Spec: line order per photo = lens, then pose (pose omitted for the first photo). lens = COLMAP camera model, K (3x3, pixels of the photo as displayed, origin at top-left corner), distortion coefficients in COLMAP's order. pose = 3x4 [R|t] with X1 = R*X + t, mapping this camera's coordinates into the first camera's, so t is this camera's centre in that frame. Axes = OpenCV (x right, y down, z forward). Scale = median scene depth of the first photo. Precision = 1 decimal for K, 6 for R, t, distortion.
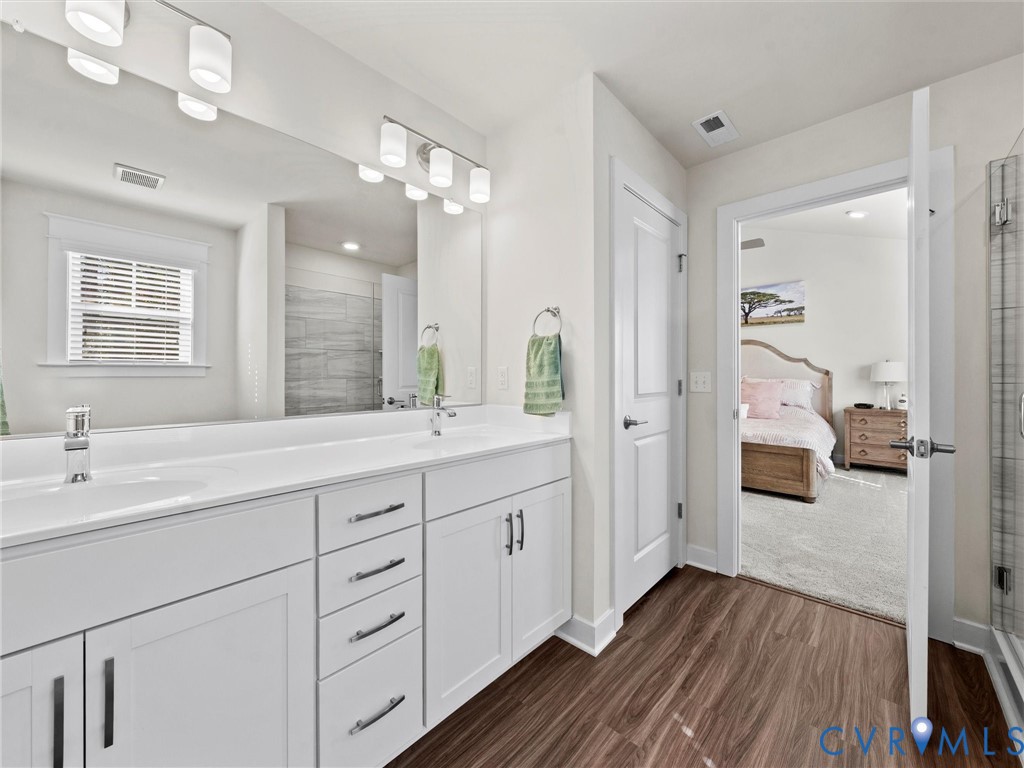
lens RADIAL K [[409.7, 0, 513.0], [0, 409.7, 378.0], [0, 0, 1]] dist [-0.006820, 0.000443]
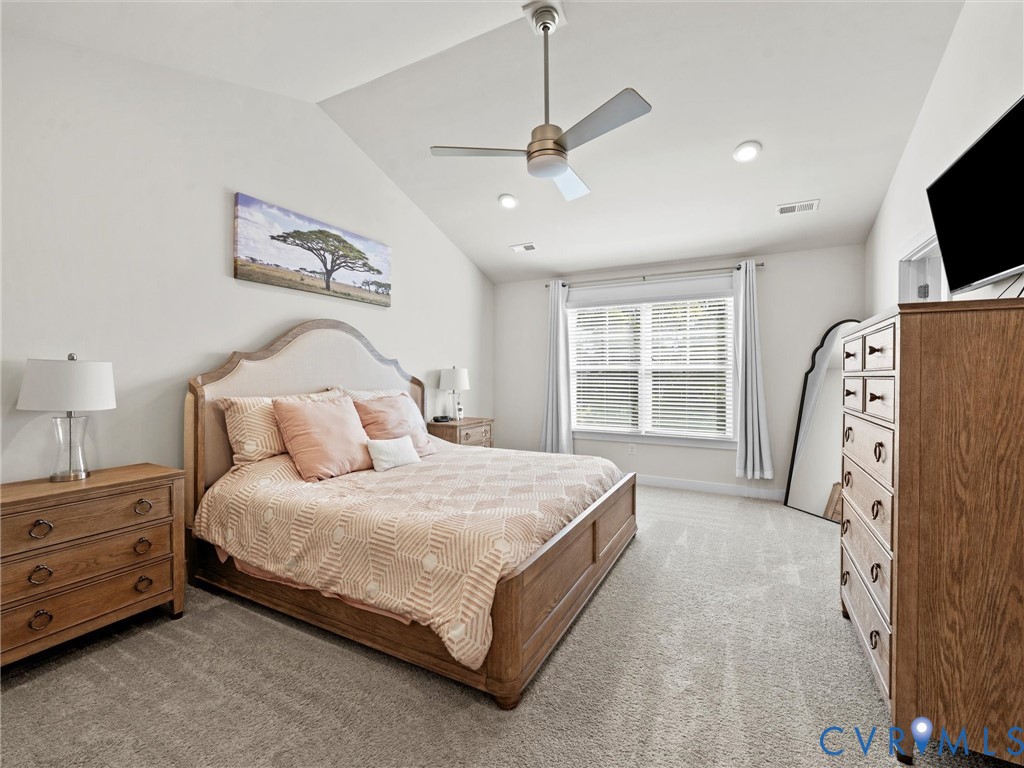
lens RADIAL K [[440.1, 0, 513.9], [0, 440.1, 379.9], [0, 0, 1]] dist [-0.001424, -0.000127]
pose [[-0.256503, -0.010072, 0.966491, -0.060572], [0.001162, 0.999942, 0.010729, -0.020490], [-0.966543, 0.003876, -0.256476, 0.951729]]
